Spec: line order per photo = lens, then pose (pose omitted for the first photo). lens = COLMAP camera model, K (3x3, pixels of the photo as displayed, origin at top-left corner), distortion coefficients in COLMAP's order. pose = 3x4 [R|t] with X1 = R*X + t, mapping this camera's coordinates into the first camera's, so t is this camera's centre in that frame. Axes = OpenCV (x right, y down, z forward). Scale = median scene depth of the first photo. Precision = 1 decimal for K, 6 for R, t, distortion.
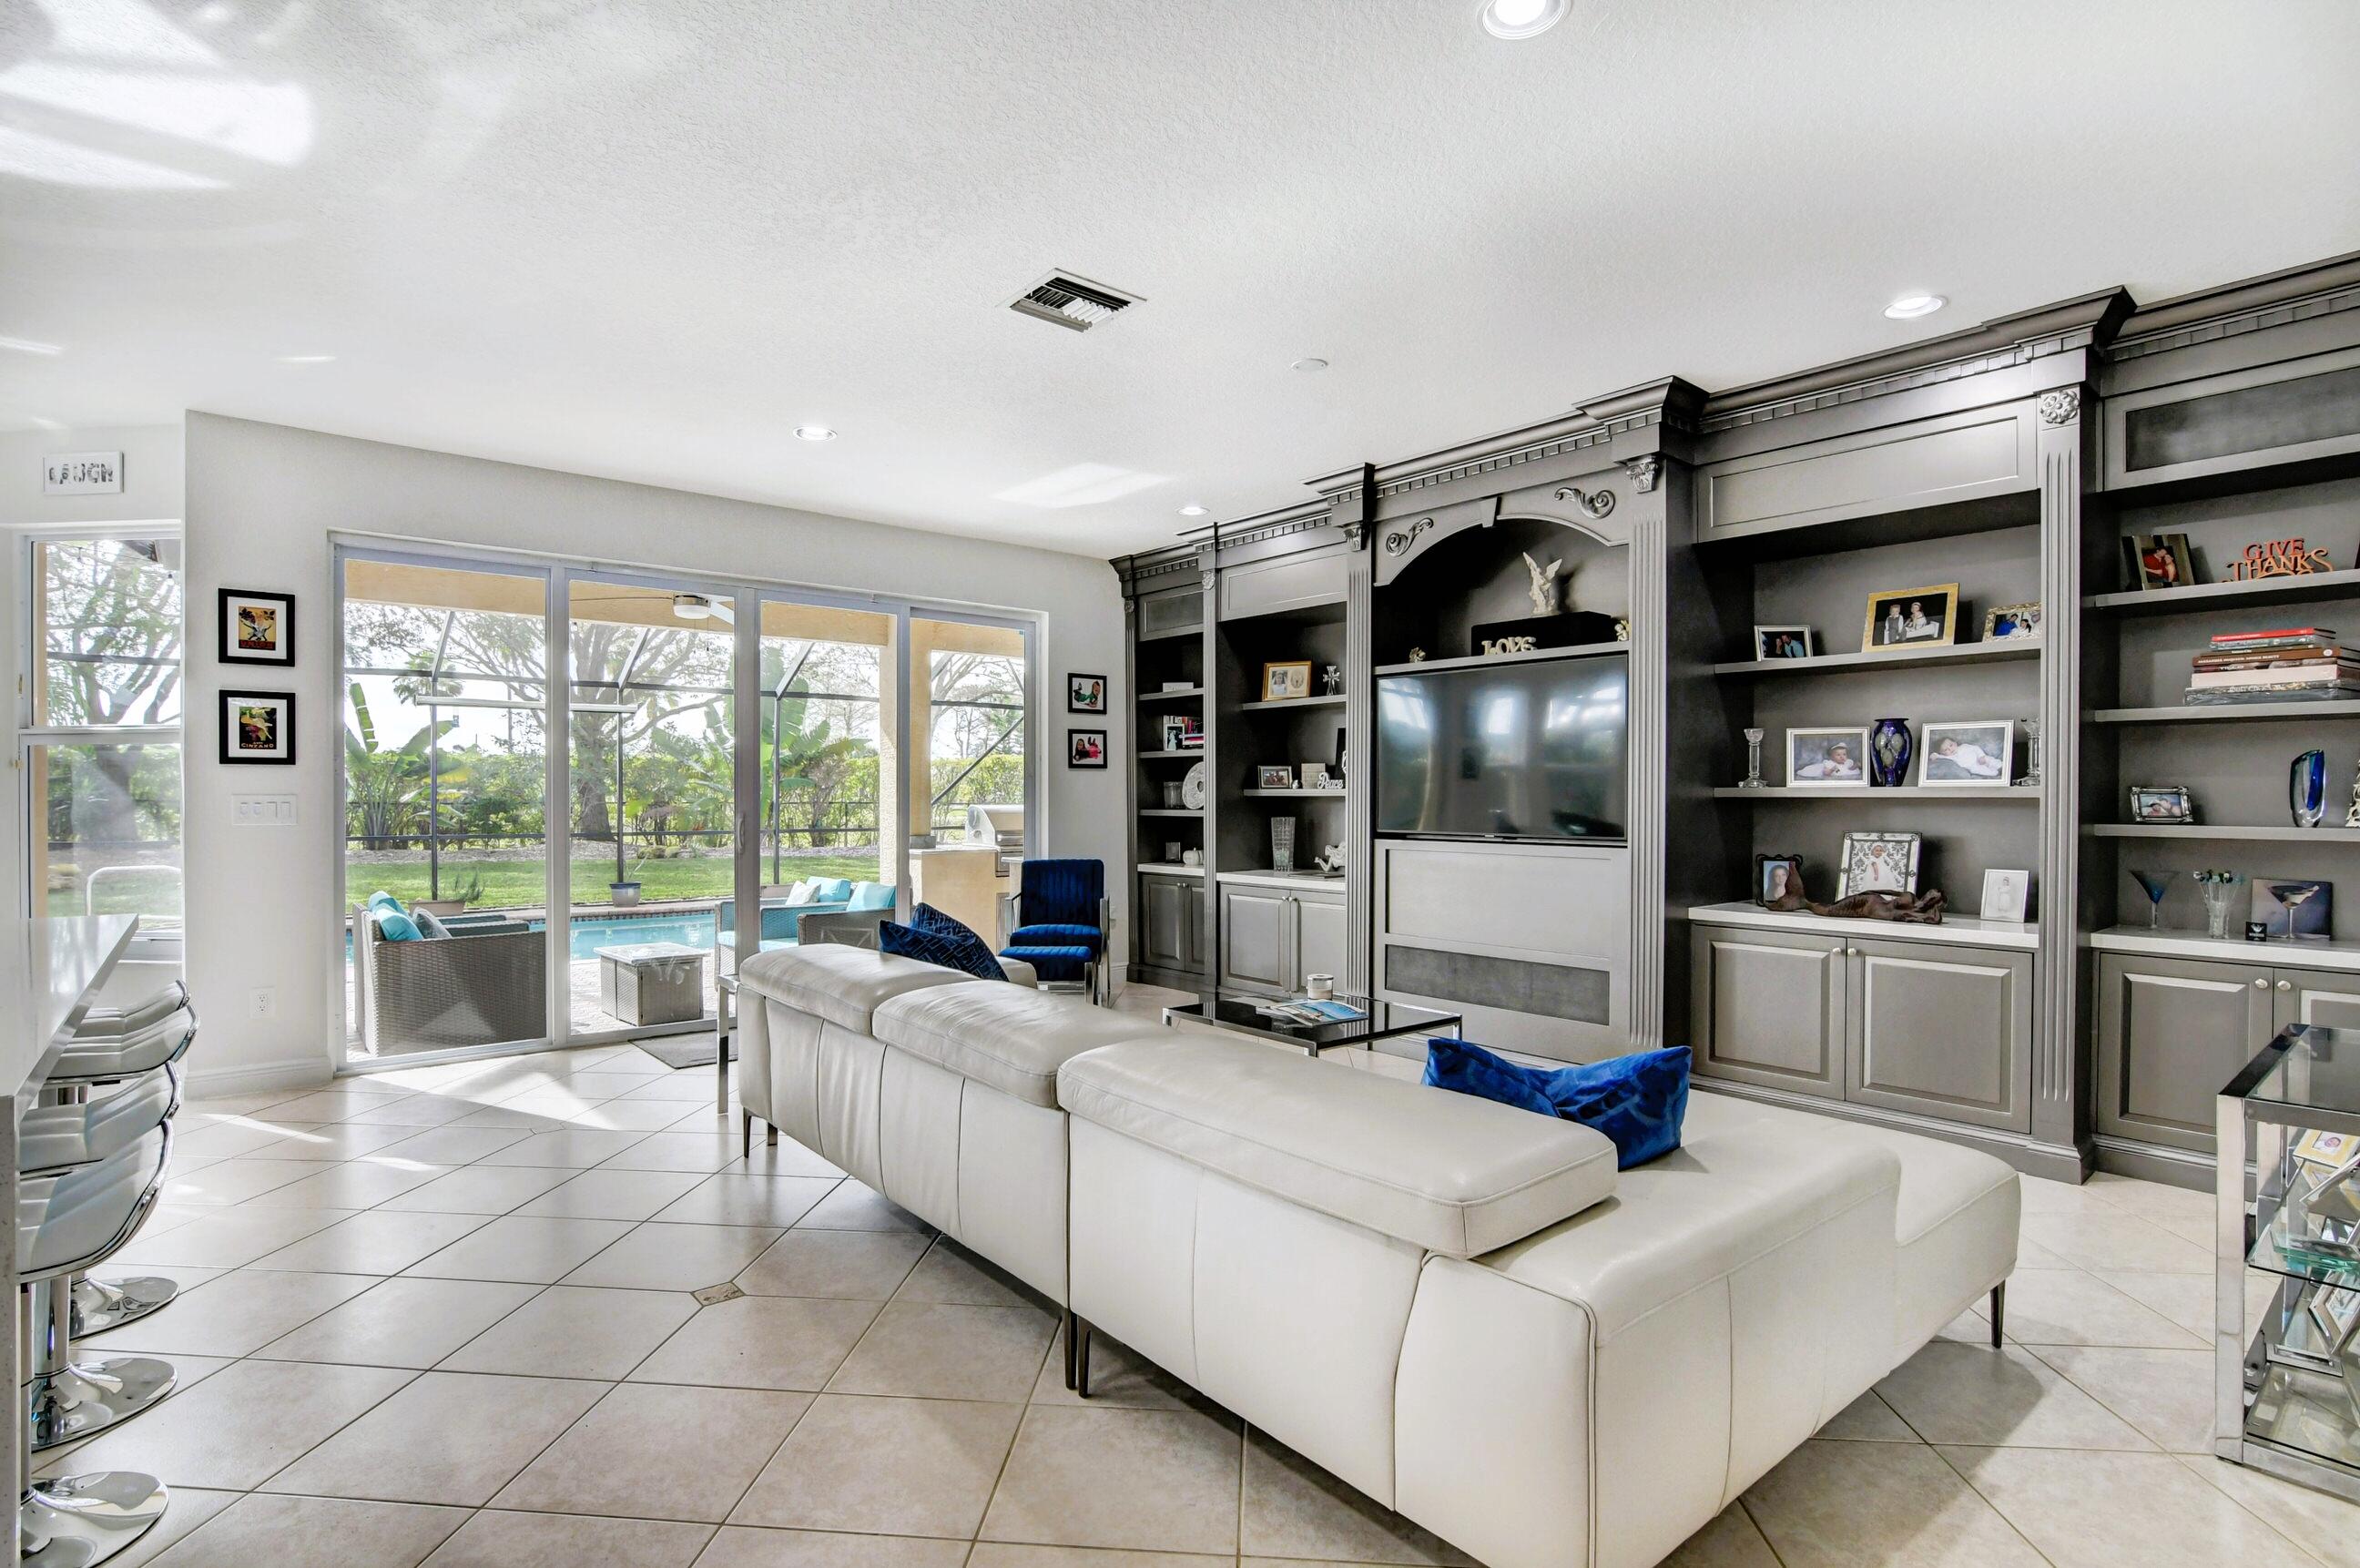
lens RADIAL K [[1159.6, 0, 1167.6], [0, 1159.6, 802.8], [0, 0, 1]] dist [-0.030985, 0.010818]
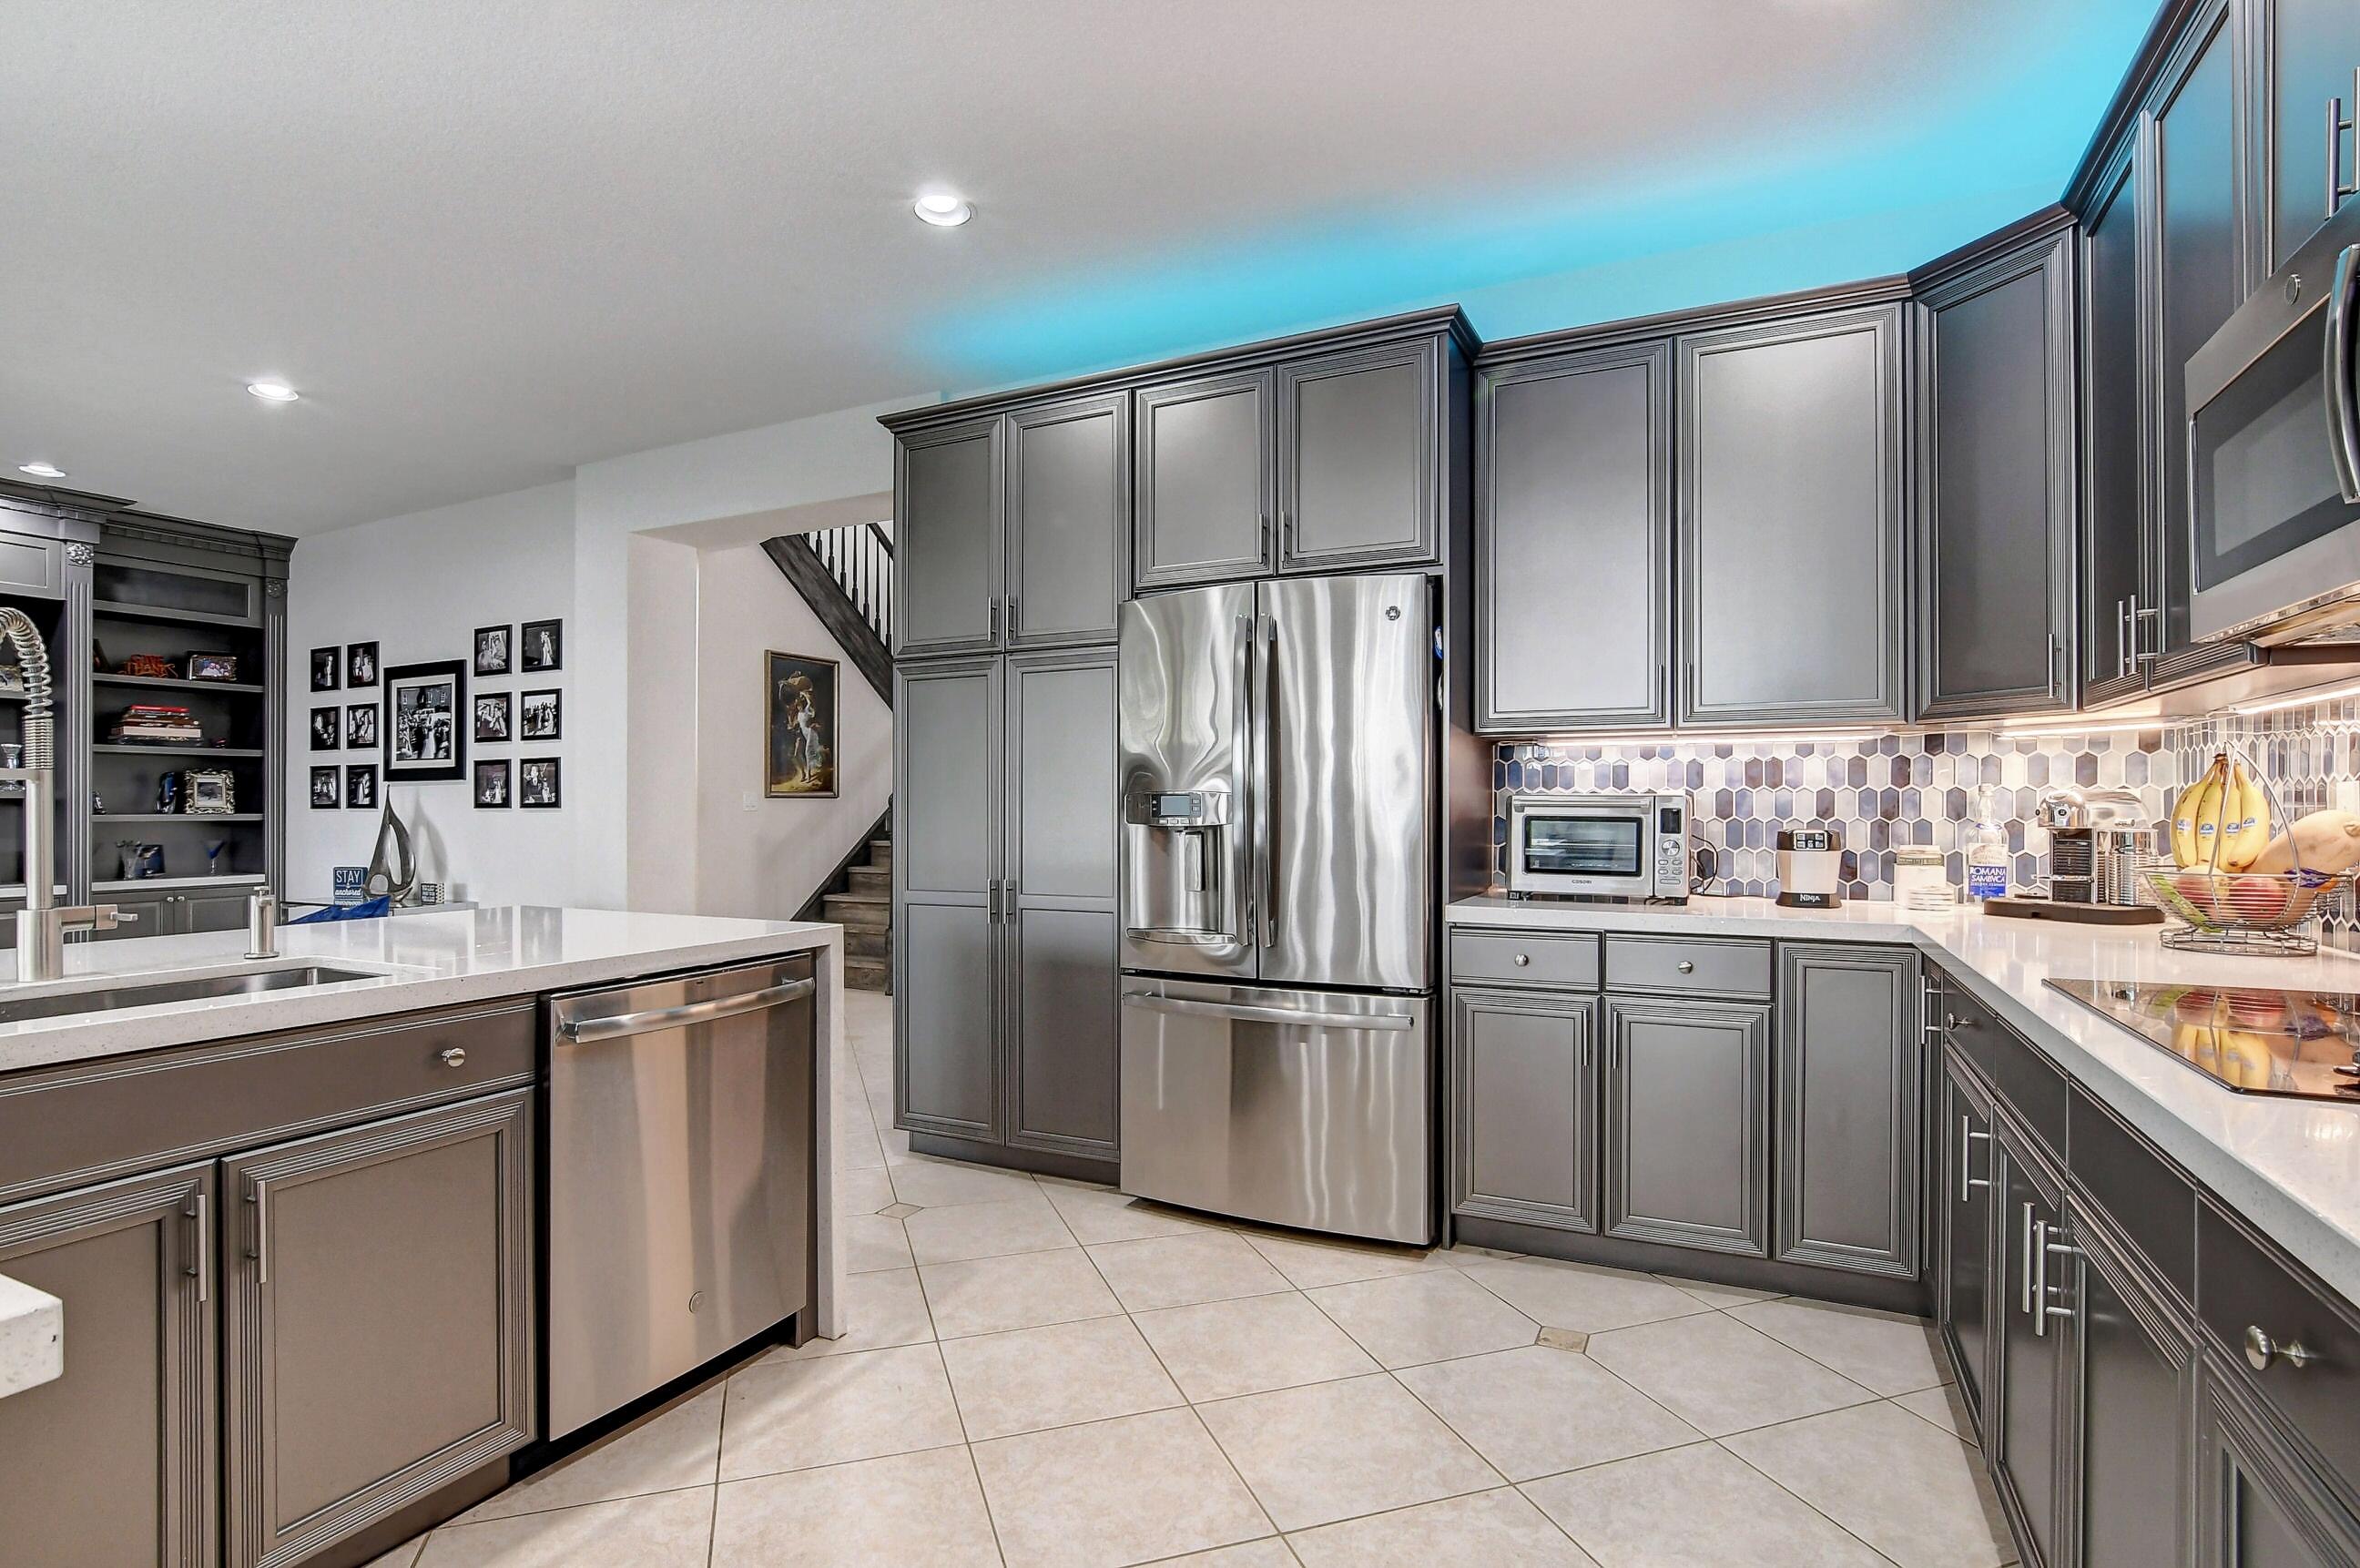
lens RADIAL K [[1159.6, 0, 1179.2], [0, 1159.6, 801.1], [0, 0, 1]] dist [-0.030985, 0.010818]
pose [[-0.403179, 0.002612, 0.915117, -0.948618], [0.008930, 0.999960, 0.001080, 0.008791], [-0.915077, 0.008608, -0.403186, 0.168942]]
